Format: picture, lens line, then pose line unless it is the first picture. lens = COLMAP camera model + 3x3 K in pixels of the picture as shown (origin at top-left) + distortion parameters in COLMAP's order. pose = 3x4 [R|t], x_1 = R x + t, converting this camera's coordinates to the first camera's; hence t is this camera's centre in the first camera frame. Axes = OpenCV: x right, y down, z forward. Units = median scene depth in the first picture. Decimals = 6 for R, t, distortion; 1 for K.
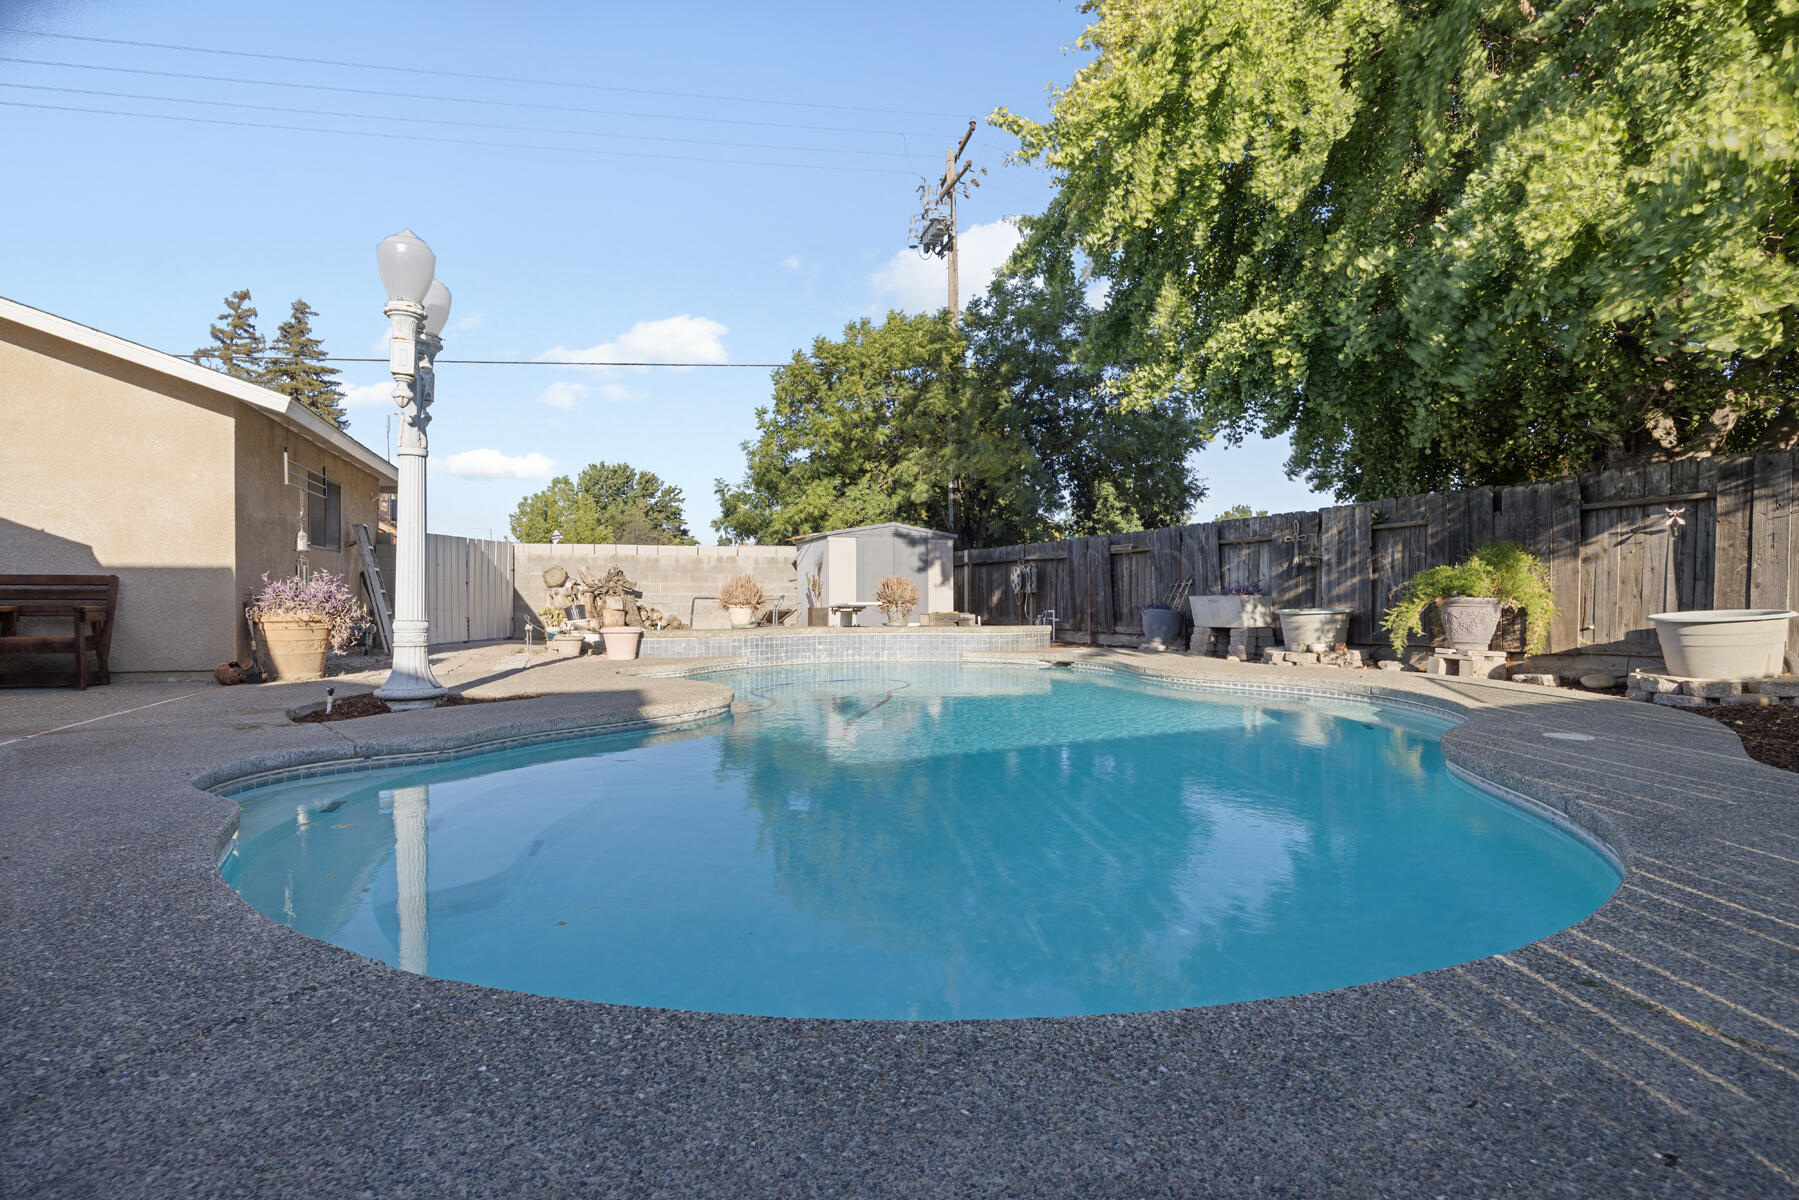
lens RADIAL K [[909.5, 0, 905.6], [0, 909.5, 598.2], [0, 0, 1]] dist [-0.013771, -0.000532]
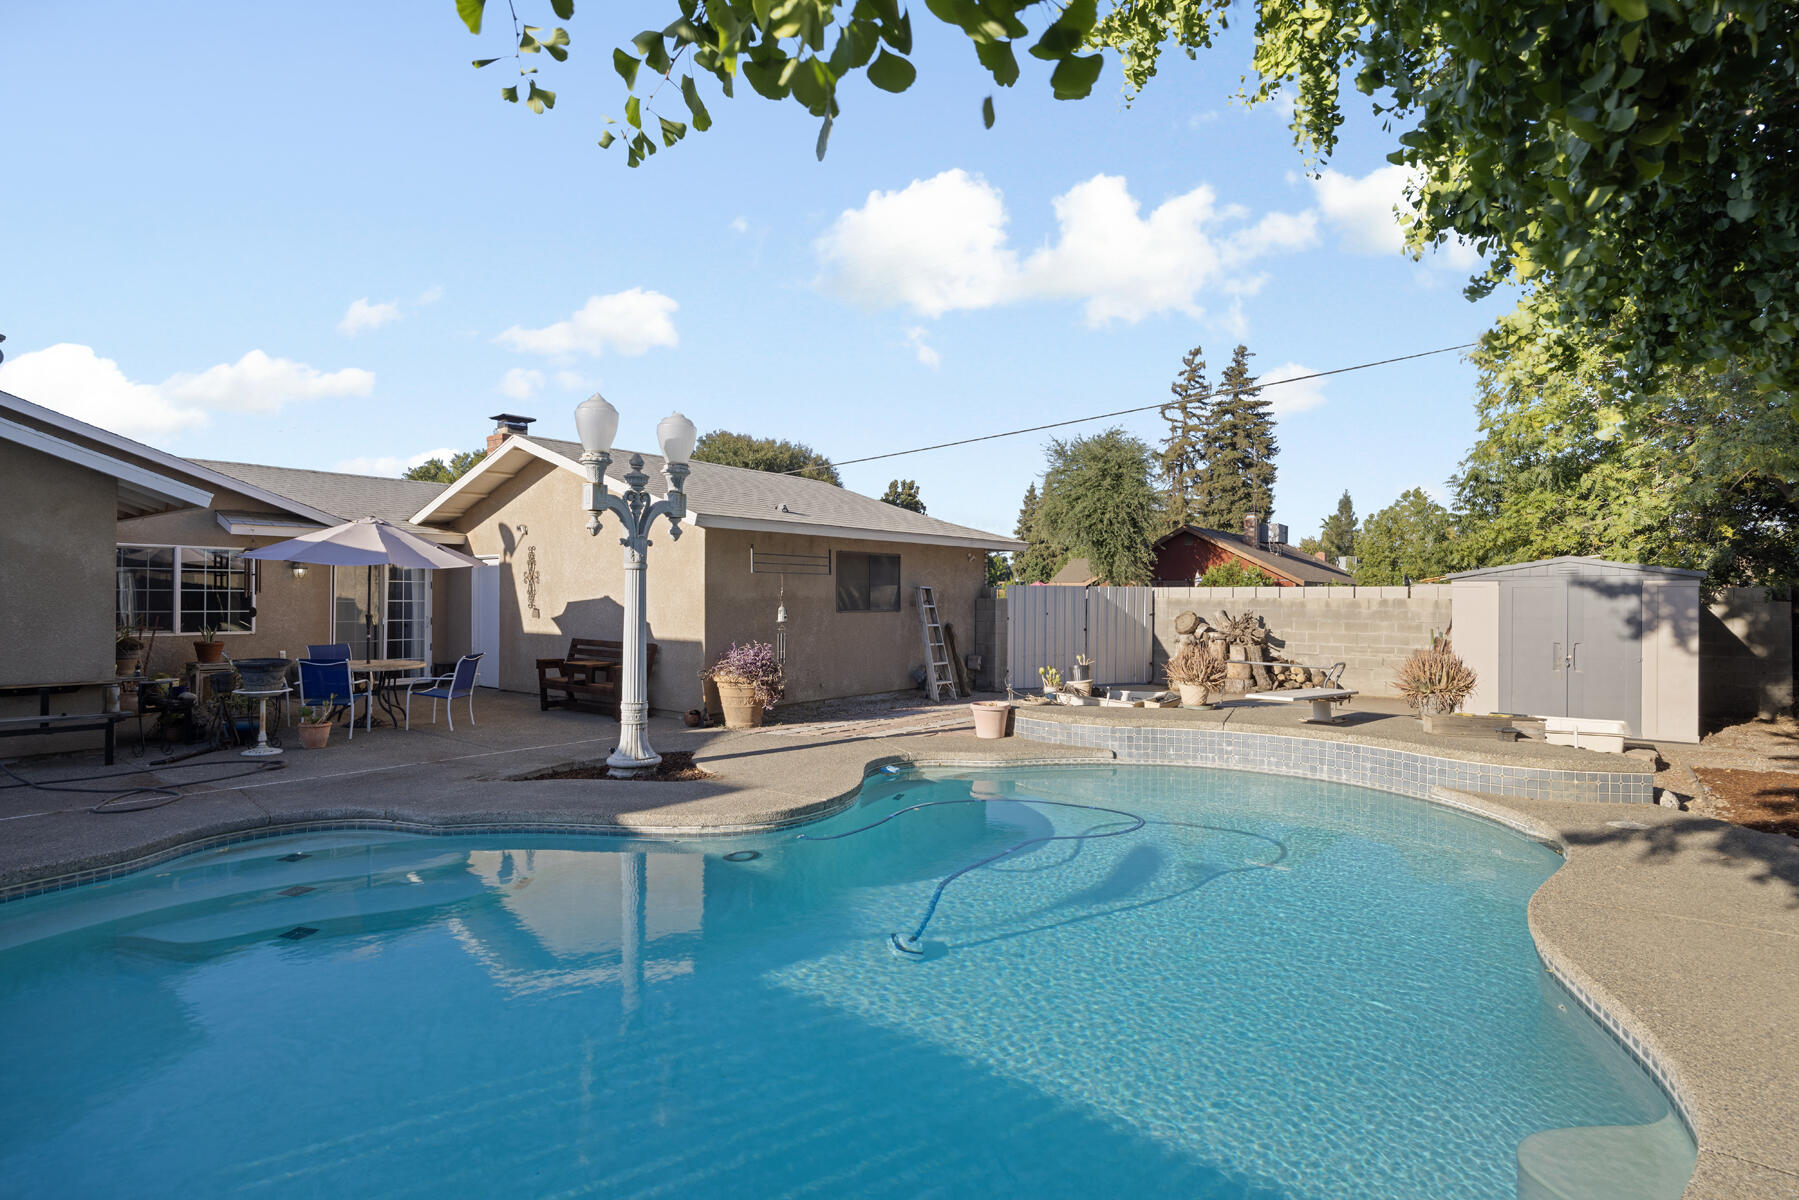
lens RADIAL K [[909.5, 0, 905.6], [0, 909.5, 598.2], [0, 0, 1]] dist [-0.013771, -0.000532]
pose [[0.548288, 0.002009, -0.836287, 0.352346], [-0.009239, 0.999951, -0.003654, -0.060010], [0.836239, 0.009730, 0.548280, 0.306560]]
